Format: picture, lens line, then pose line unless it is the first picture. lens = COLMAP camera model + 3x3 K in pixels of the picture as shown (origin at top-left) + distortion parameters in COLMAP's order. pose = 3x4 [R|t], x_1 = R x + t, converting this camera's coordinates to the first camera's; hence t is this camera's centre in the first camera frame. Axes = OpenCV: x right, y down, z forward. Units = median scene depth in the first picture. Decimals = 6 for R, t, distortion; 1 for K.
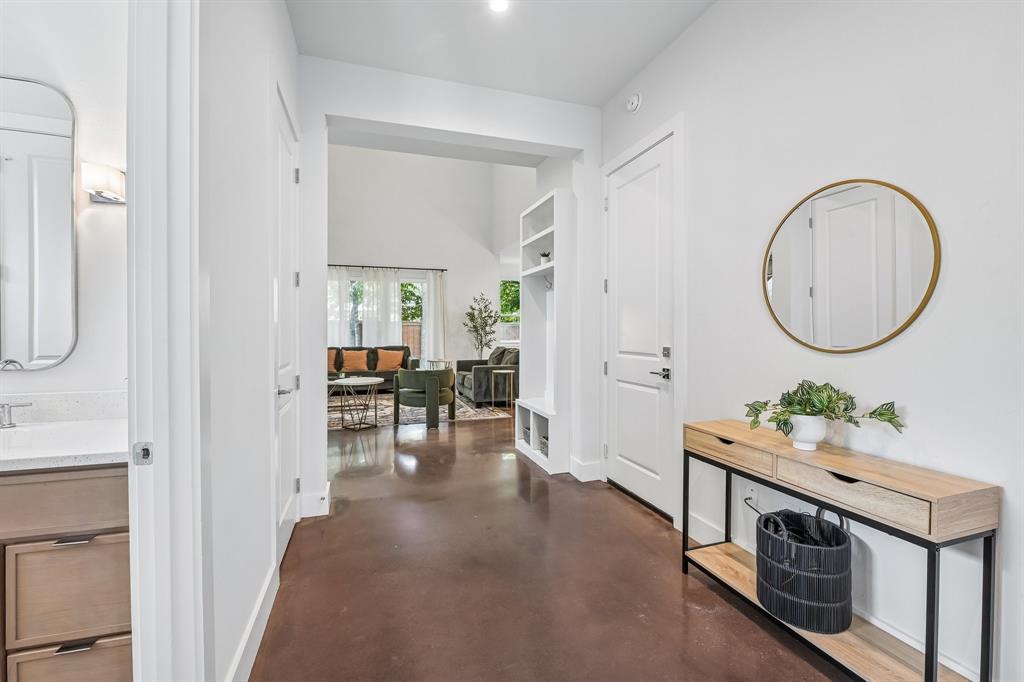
lens RADIAL K [[439.7, 0, 511.1], [0, 439.7, 332.1], [0, 0, 1]] dist [-0.001624, -0.000342]
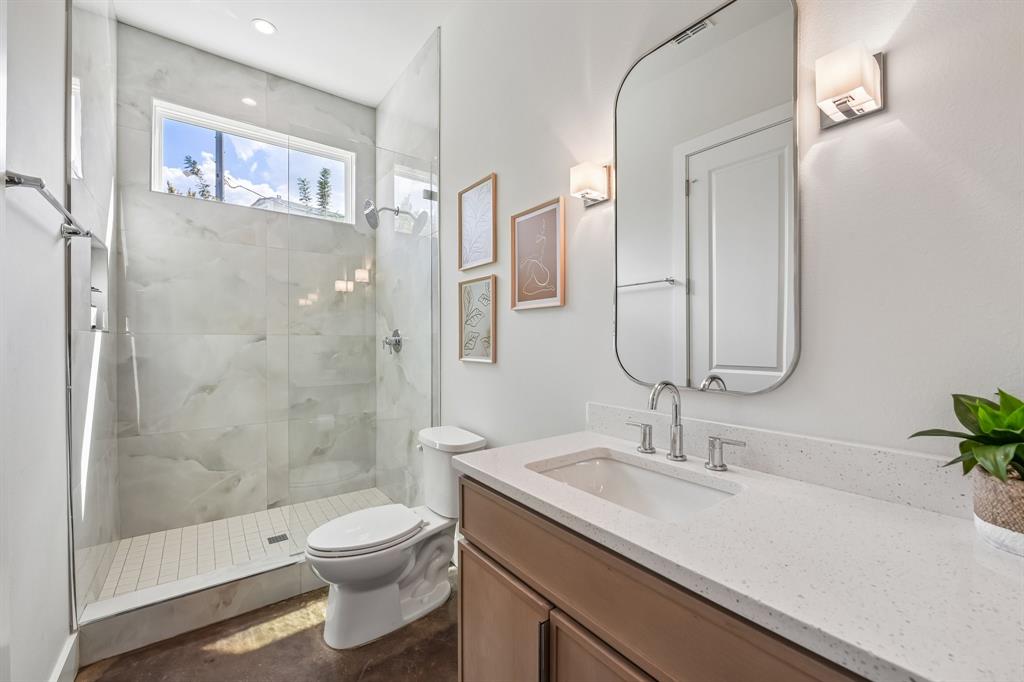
lens RADIAL K [[416.4, 0, 507.6], [0, 416.4, 338.3], [0, 0, 1]] dist [0.001624, 0.000145]
pose [[0.321658, -0.001082, -0.946855, -0.543852], [-0.004453, 0.999987, -0.002656, -0.003360], [0.946845, 0.005071, 0.321649, 0.397029]]
